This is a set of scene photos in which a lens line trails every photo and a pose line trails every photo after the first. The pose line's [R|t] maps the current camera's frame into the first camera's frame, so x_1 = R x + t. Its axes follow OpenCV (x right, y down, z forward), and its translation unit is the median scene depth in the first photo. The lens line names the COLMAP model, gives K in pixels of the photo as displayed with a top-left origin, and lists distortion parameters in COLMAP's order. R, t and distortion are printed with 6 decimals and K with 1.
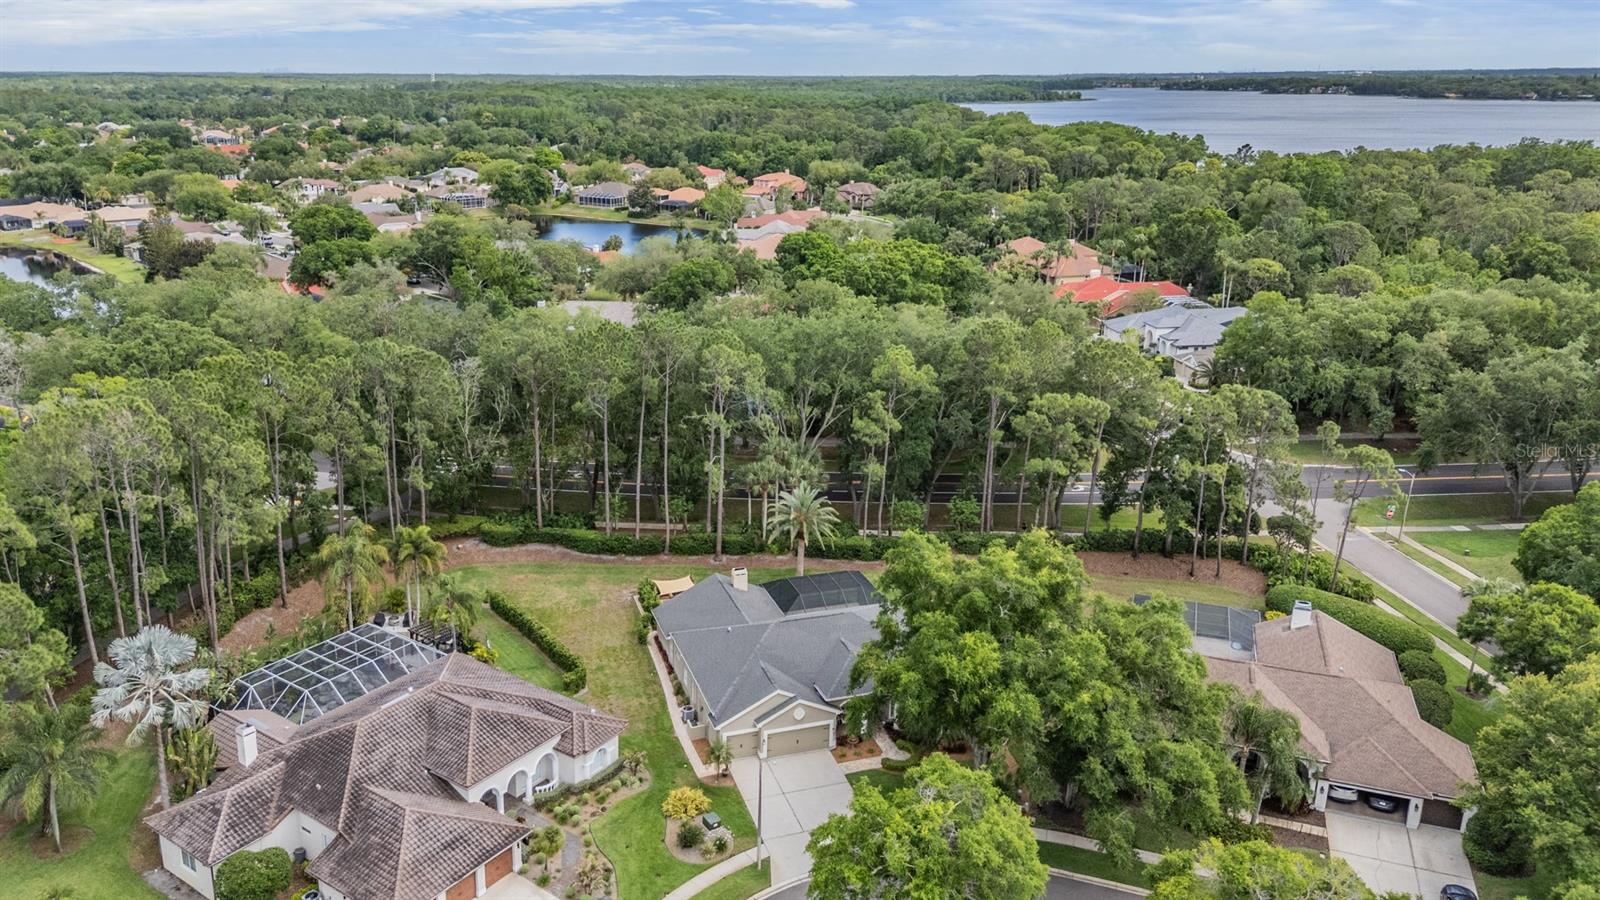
lens RADIAL K [[1180.2, 0, 800.0], [0, 1180.2, 450.0], [0, 0, 1]] dist [0.065702, -0.062803]
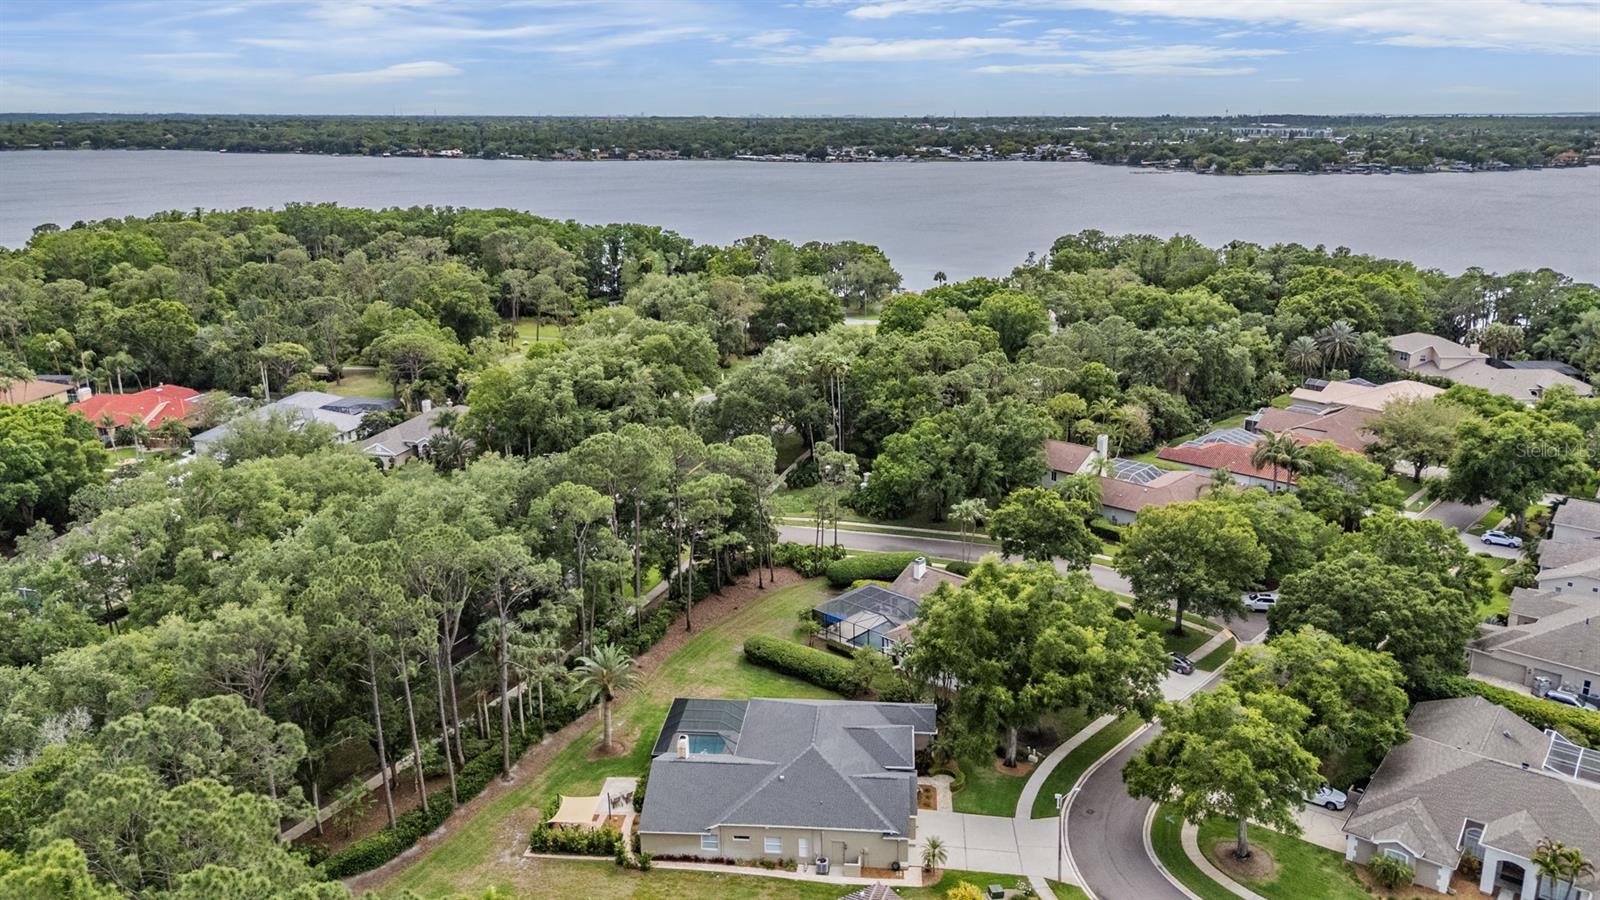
lens RADIAL K [[1159.9, 0, 800.0], [0, 1159.9, 450.0], [0, 0, 1]] dist [0.047506, -0.059005]
pose [[0.388609, -0.256753, 0.884908, -0.304774], [0.281811, 0.947489, 0.151153, -0.091283], [-0.877249, 0.190638, 0.440558, 0.177094]]
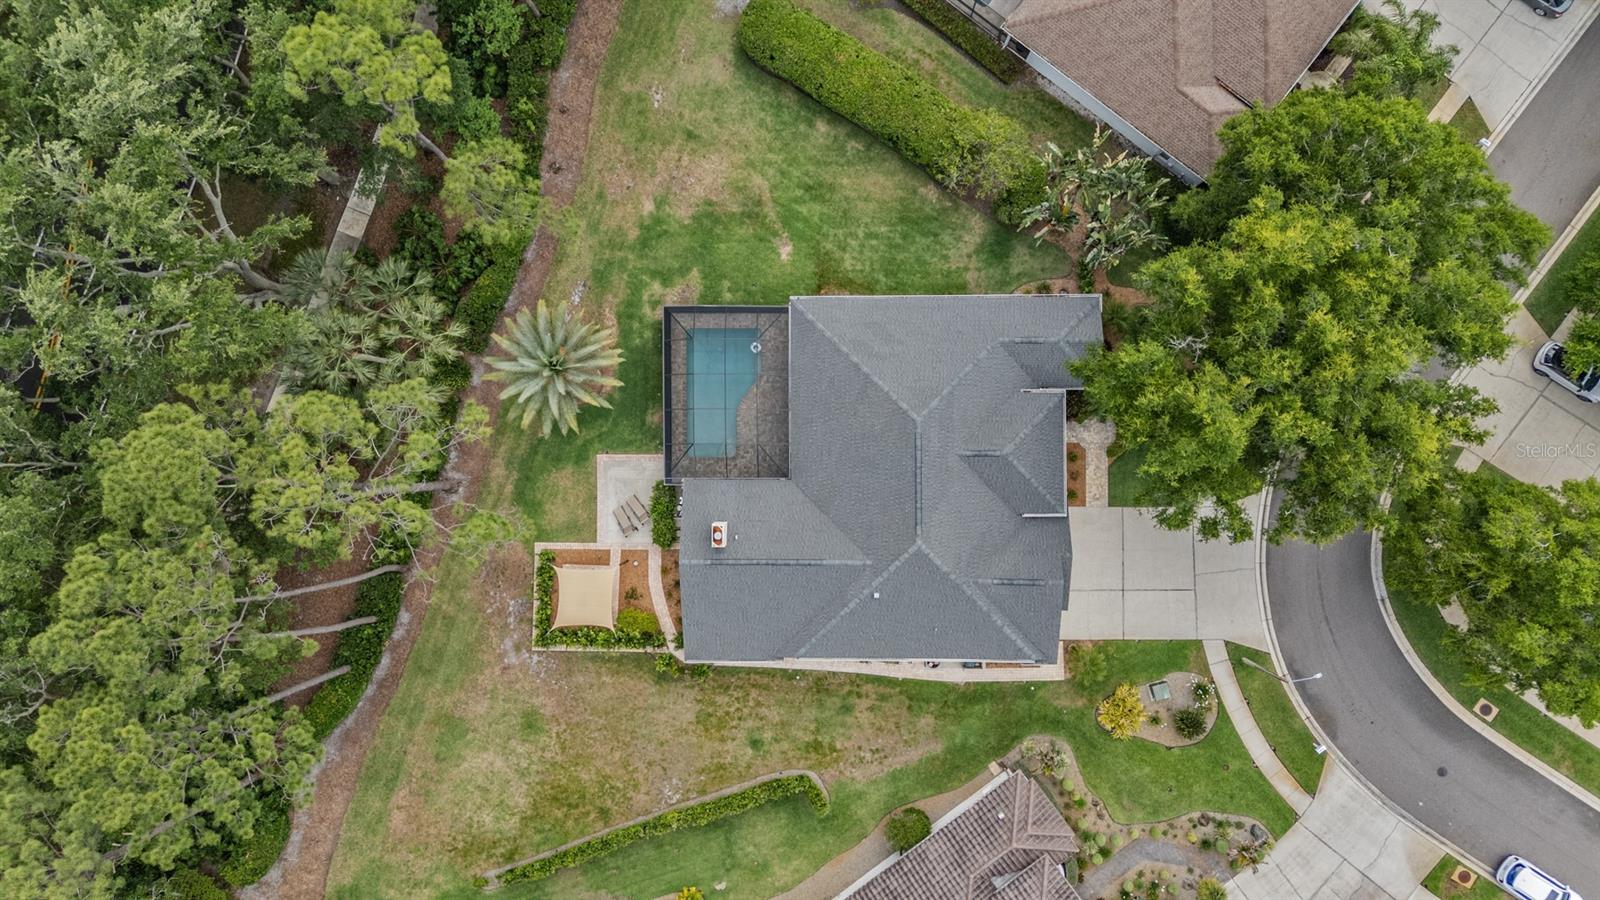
lens RADIAL K [[1180.2, 0, 800.0], [0, 1180.2, 450.0], [0, 0, 1]] dist [0.065702, -0.062803]
pose [[0.300991, -0.953508, -0.015074, 0.008192], [0.308311, 0.082342, 0.947715, -0.185212], [-0.902413, -0.289901, 0.318761, 0.301416]]
